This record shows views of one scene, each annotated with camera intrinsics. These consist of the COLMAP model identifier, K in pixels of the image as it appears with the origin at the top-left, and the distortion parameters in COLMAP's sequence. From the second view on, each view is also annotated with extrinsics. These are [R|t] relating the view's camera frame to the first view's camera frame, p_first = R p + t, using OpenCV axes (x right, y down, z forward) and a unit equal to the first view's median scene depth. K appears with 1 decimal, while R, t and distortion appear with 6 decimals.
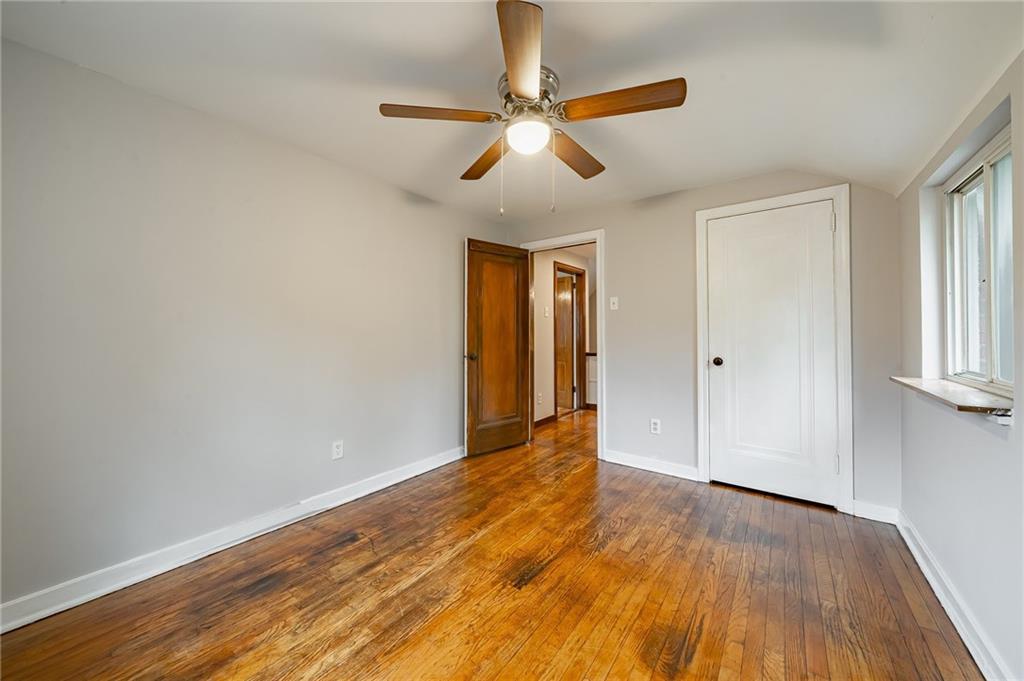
lens RADIAL K [[359.4, 0, 499.2], [0, 359.4, 329.4], [0, 0, 1]] dist [-0.006097, -0.000670]
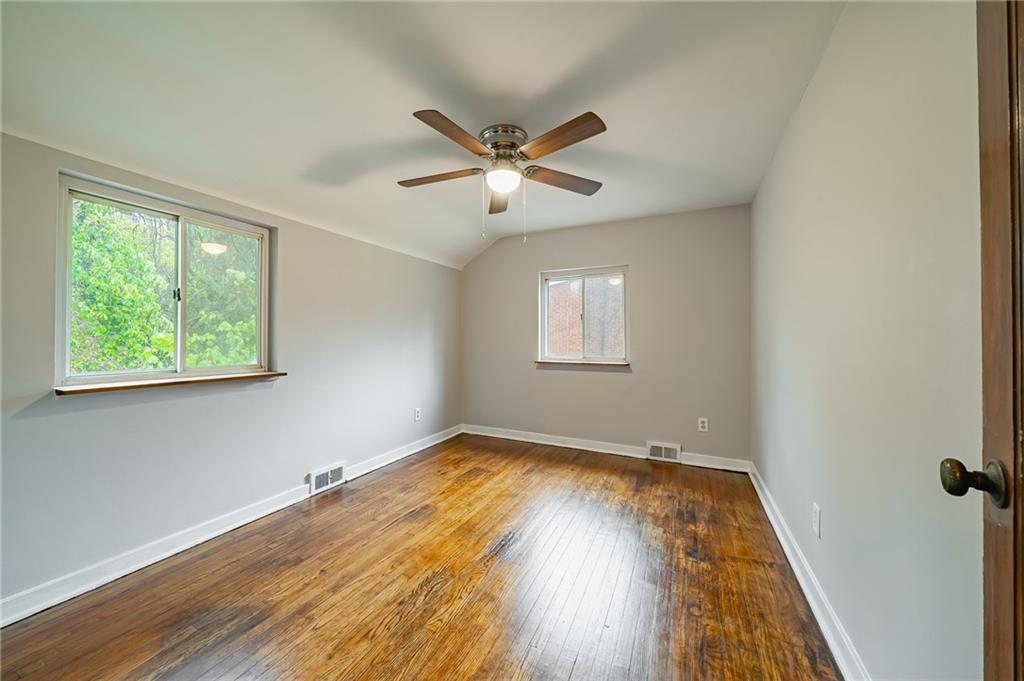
lens RADIAL K [[369.0, 0, 503.6], [0, 369.0, 337.2], [0, 0, 1]] dist [-0.000588, -0.000015]
pose [[-0.981441, -0.002542, -0.191748, 0.225431], [0.000450, 0.999879, -0.015558, 0.020994], [0.191764, -0.015355, -0.981321, 1.557878]]
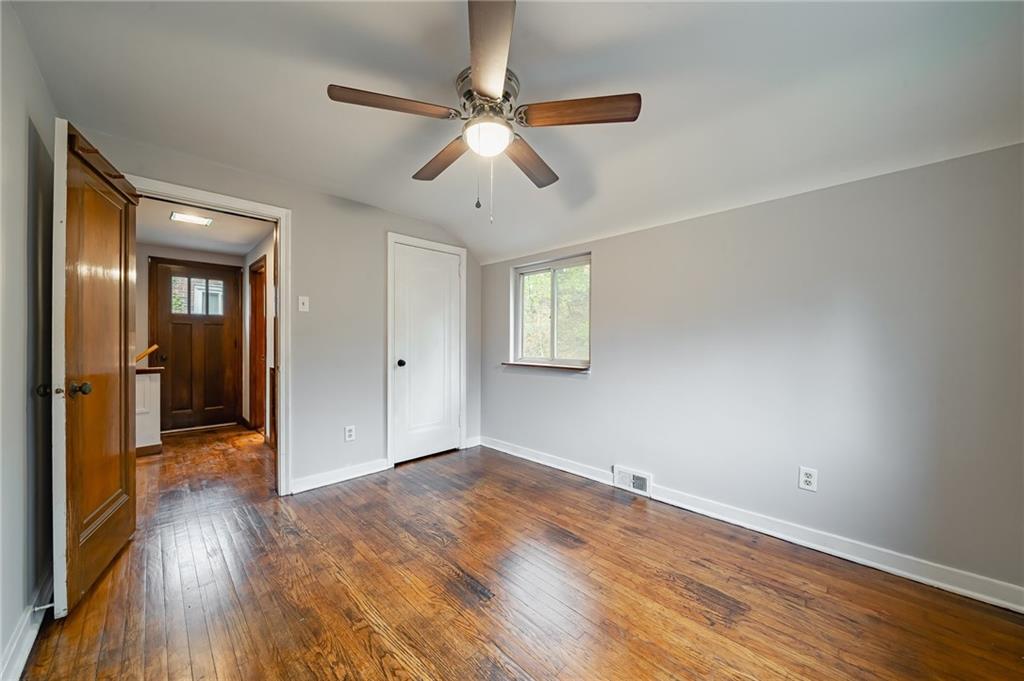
lens RADIAL K [[359.4, 0, 503.7], [0, 359.4, 343.0], [0, 0, 1]] dist [-0.006097, -0.000670]
pose [[0.143049, -0.005816, 0.989698, -0.613376], [-0.012404, 0.999894, 0.007669, 0.010416], [-0.989638, -0.013373, 0.142962, 0.560348]]
